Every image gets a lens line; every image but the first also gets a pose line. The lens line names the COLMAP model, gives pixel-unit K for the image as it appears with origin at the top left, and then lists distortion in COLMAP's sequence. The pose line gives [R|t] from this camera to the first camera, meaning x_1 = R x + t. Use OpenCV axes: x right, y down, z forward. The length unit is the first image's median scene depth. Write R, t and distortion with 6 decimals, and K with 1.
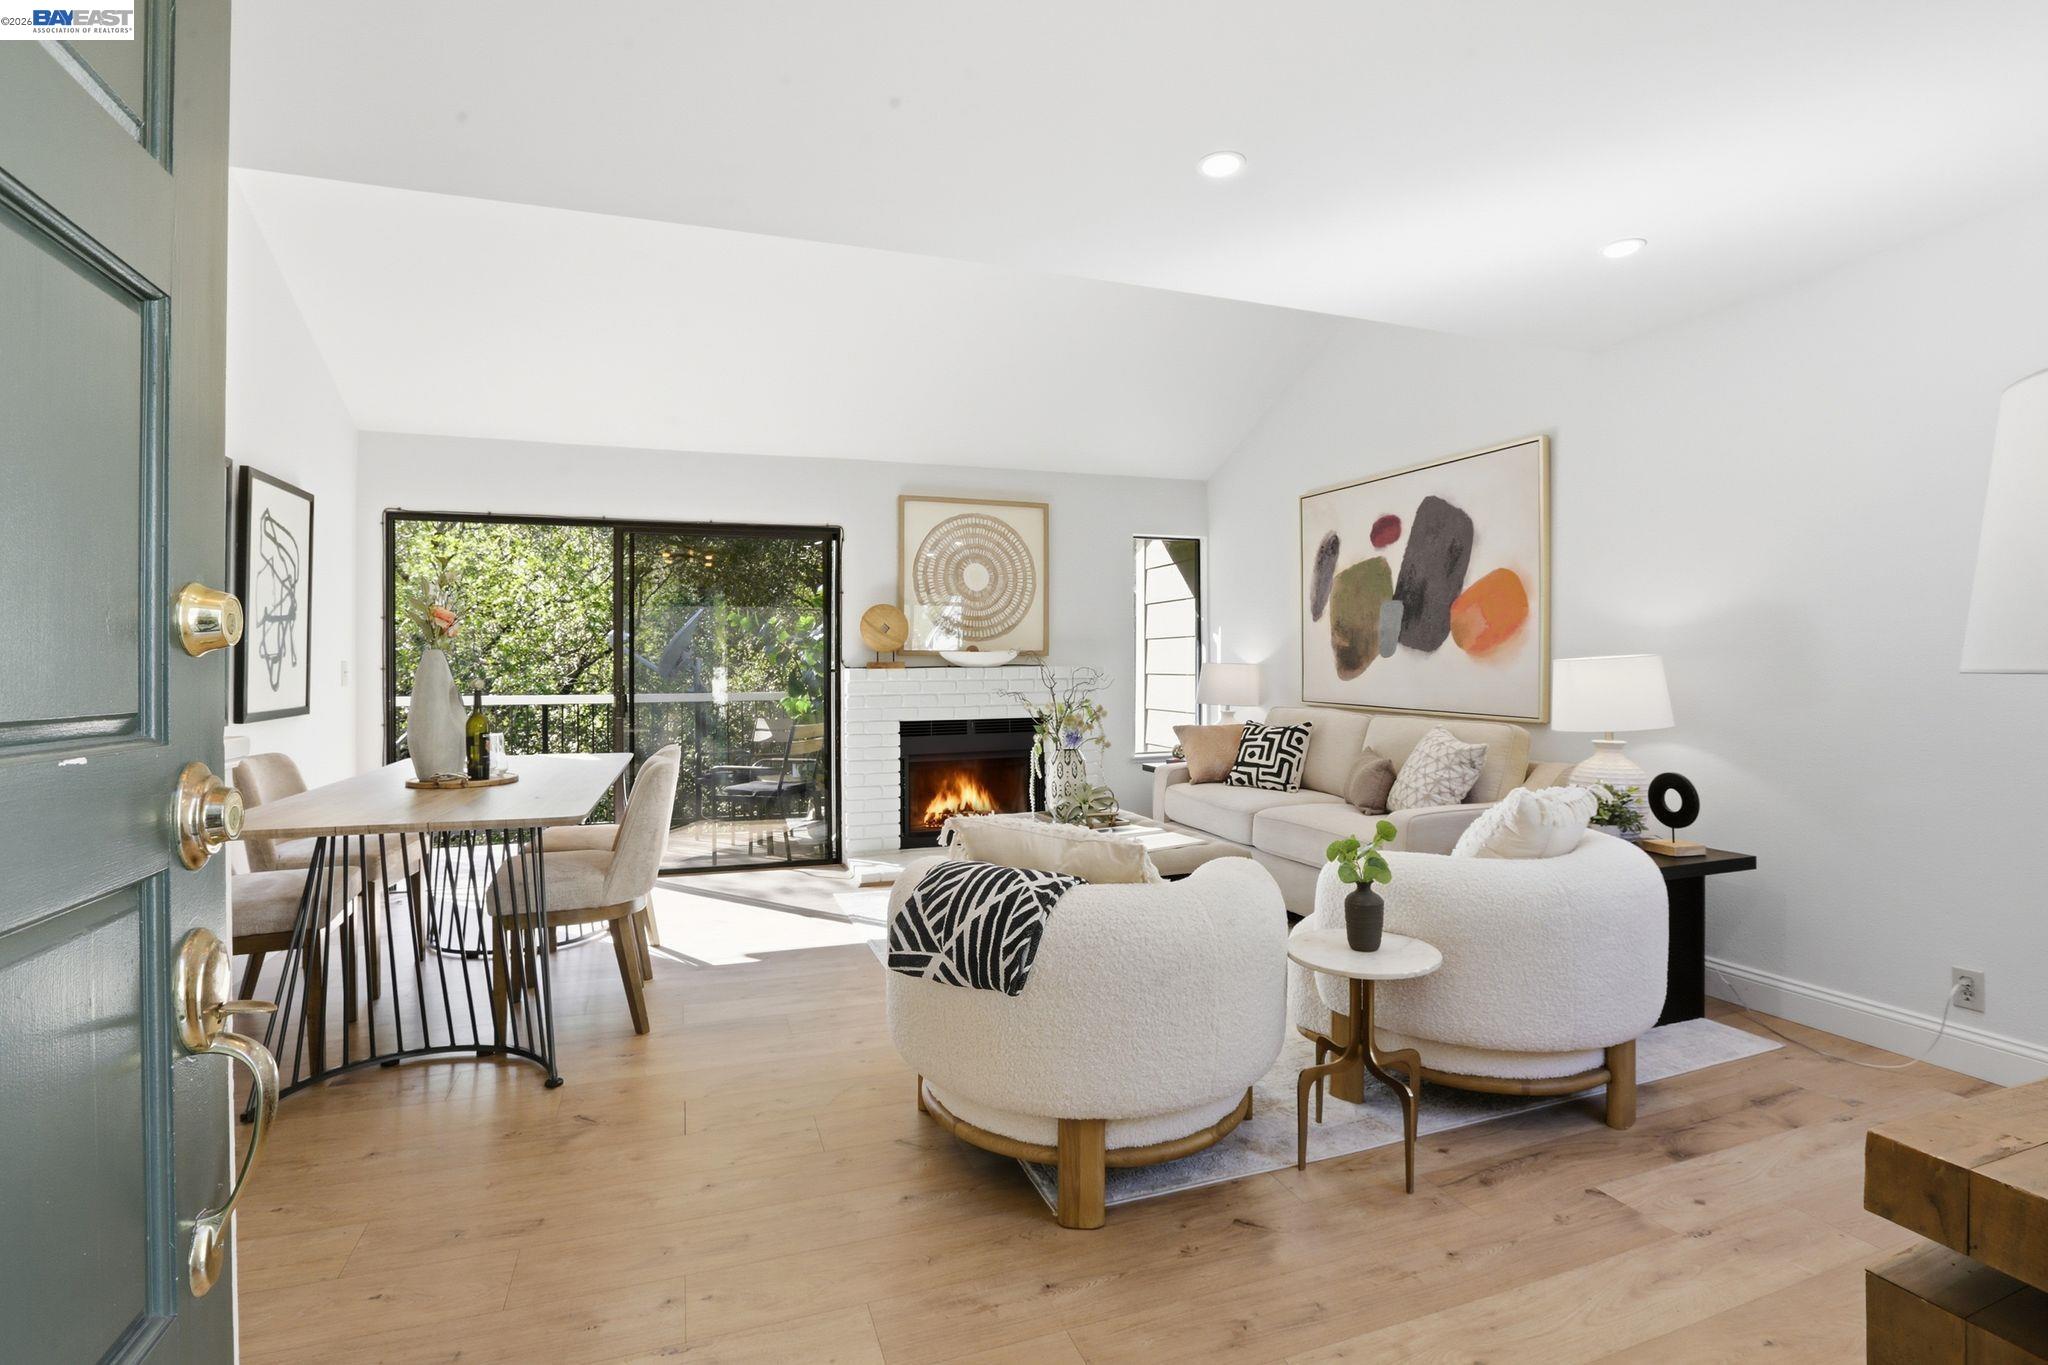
lens RADIAL K [[946.2, 0, 1018.2], [0, 946.2, 653.3], [0, 0, 1]] dist [-0.064140, 0.000069]
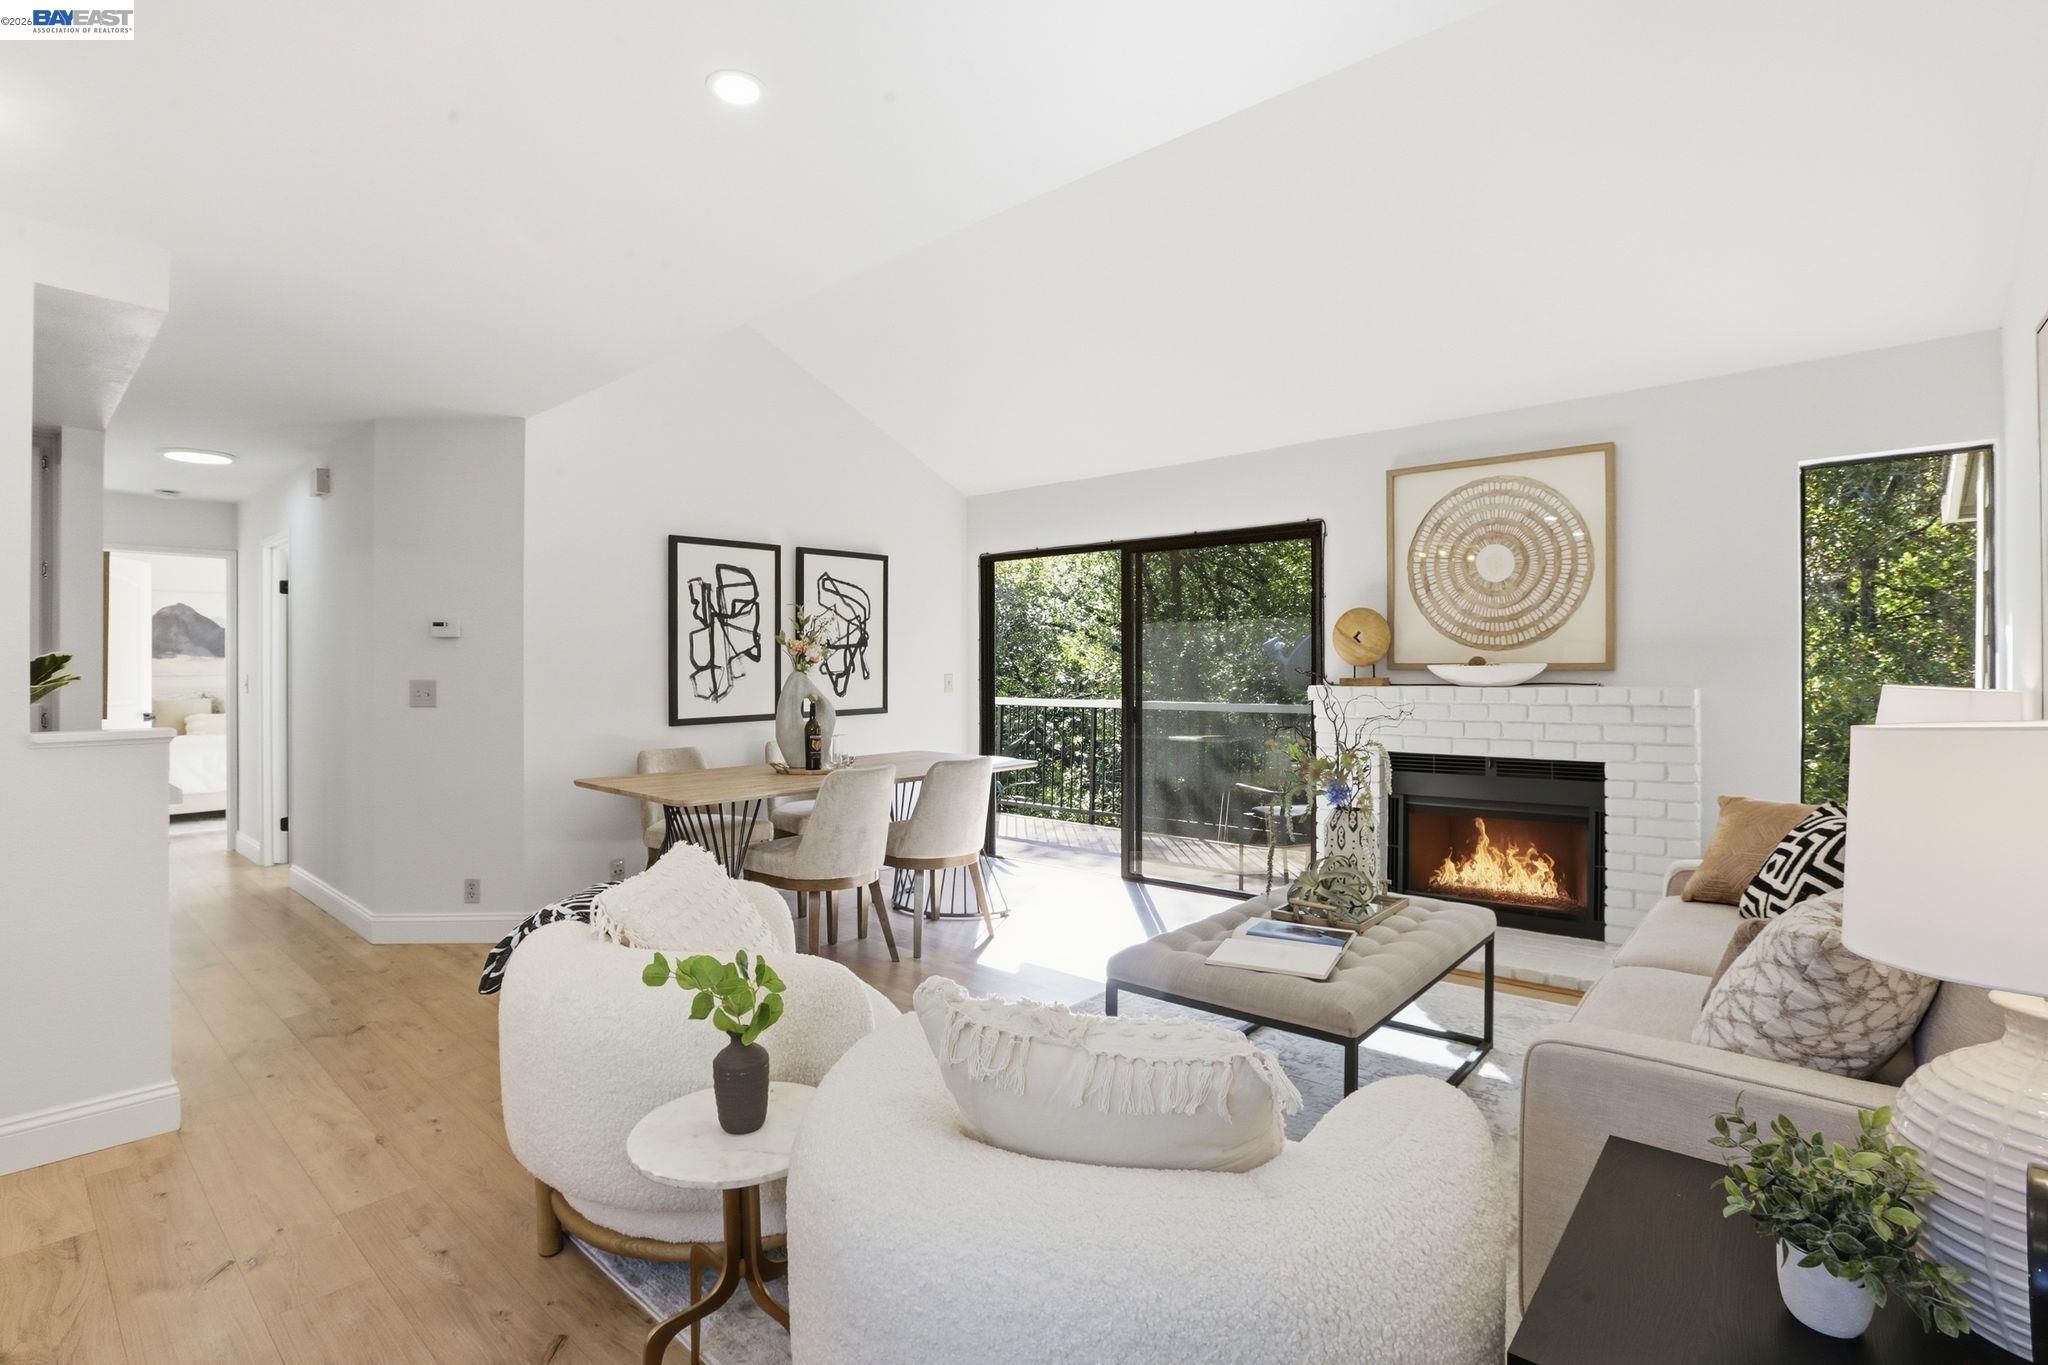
lens RADIAL K [[953.4, 0, 1024.3], [0, 953.4, 674.0], [0, 0, 1]] dist [-0.046296, 0.000120]
pose [[0.499018, 0.012547, -0.866501, 0.417466], [0.013696, 0.999656, 0.022362, -0.016158], [0.866484, -0.023026, 0.498674, 0.321740]]
